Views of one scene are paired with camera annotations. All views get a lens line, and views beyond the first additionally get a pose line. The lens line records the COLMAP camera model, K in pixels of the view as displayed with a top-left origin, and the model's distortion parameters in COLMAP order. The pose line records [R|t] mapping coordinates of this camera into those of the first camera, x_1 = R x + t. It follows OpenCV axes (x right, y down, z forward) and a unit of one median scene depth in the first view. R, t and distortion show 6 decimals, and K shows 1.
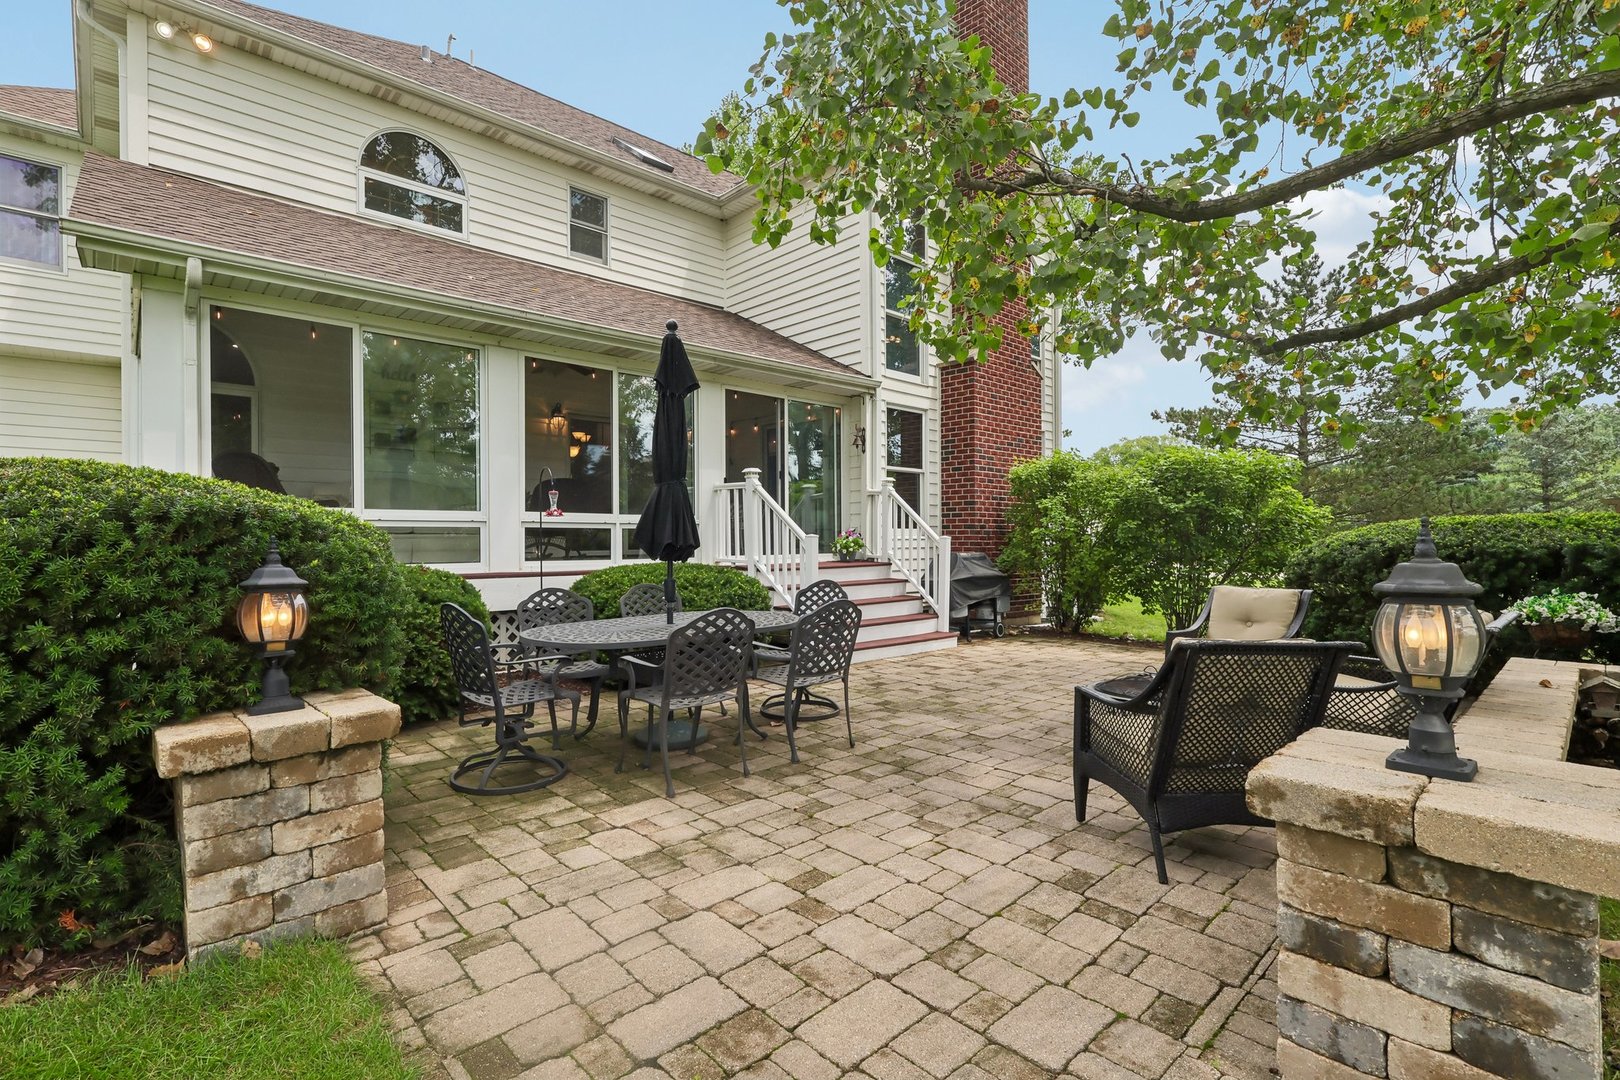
lens RADIAL K [[742.9, 0, 810.0], [0, 742.9, 540.0], [0, 0, 1]] dist [-0.002137, 0.000404]
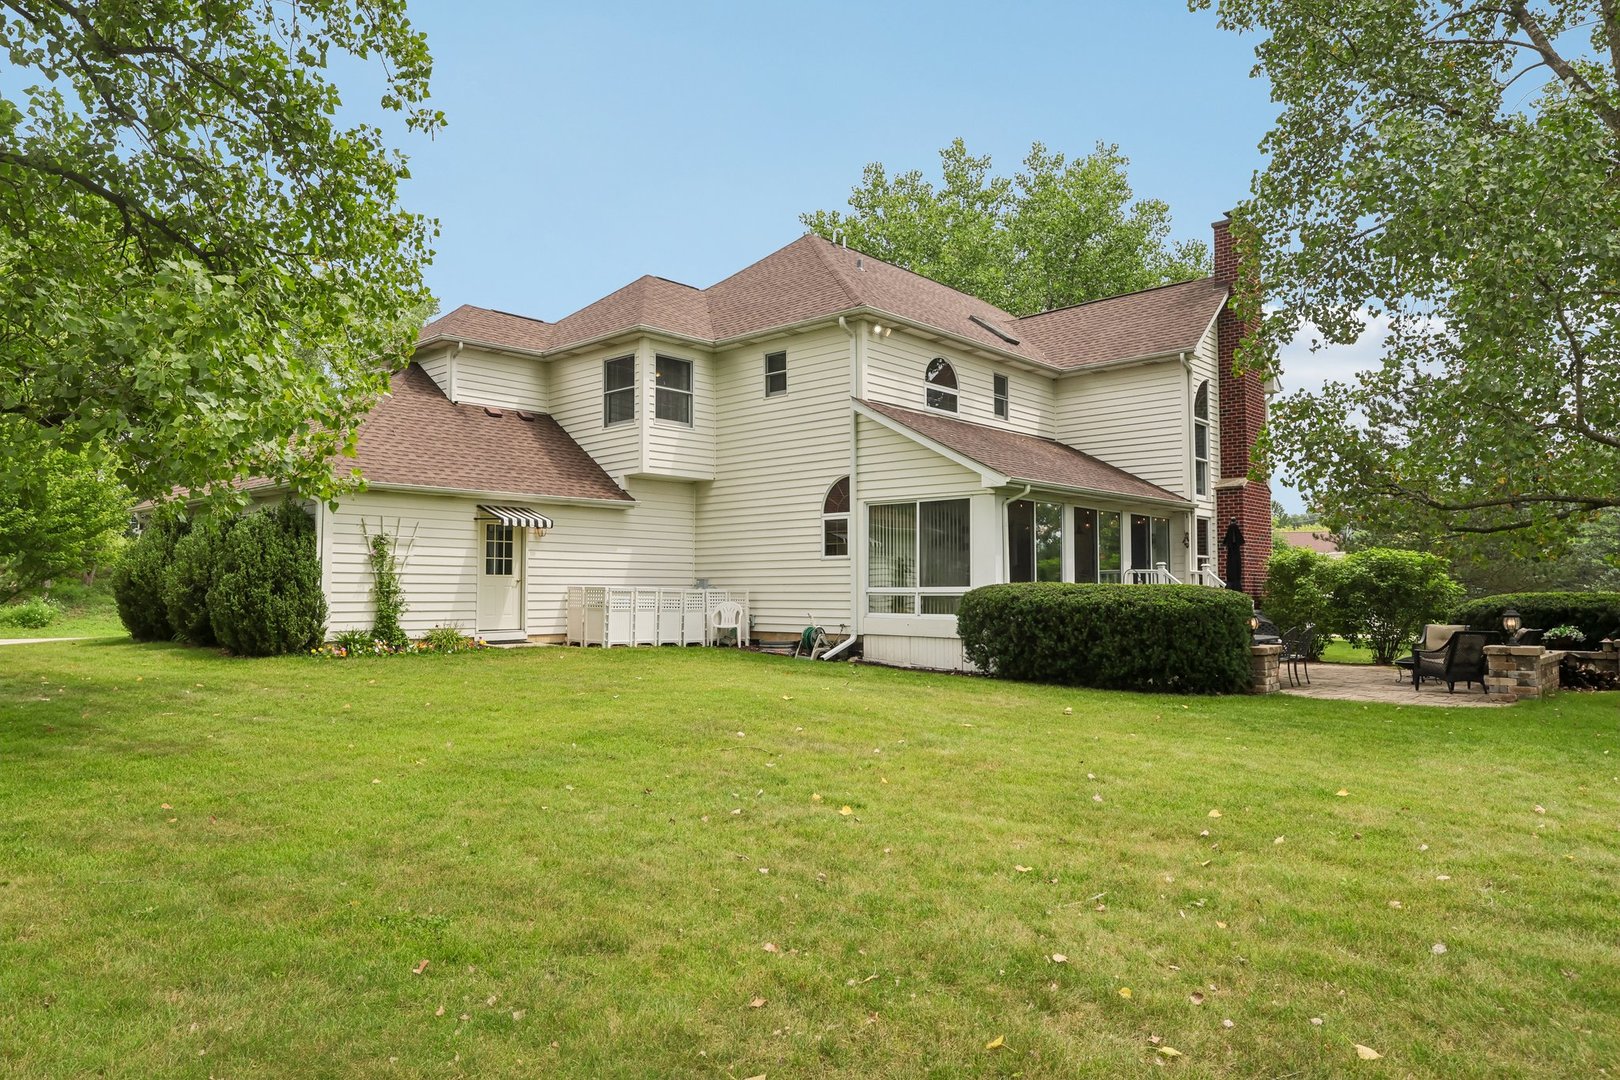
lens RADIAL K [[1038.8, 0, 810.0], [0, 1038.8, 540.0], [0, 0, 1]] dist [0.001930, 0.000582]
pose [[0.995821, 0.008992, 0.090883, -0.993909], [-0.004108, 0.998544, -0.053788, -0.010543], [-0.091235, 0.053190, 0.994408, -1.223576]]
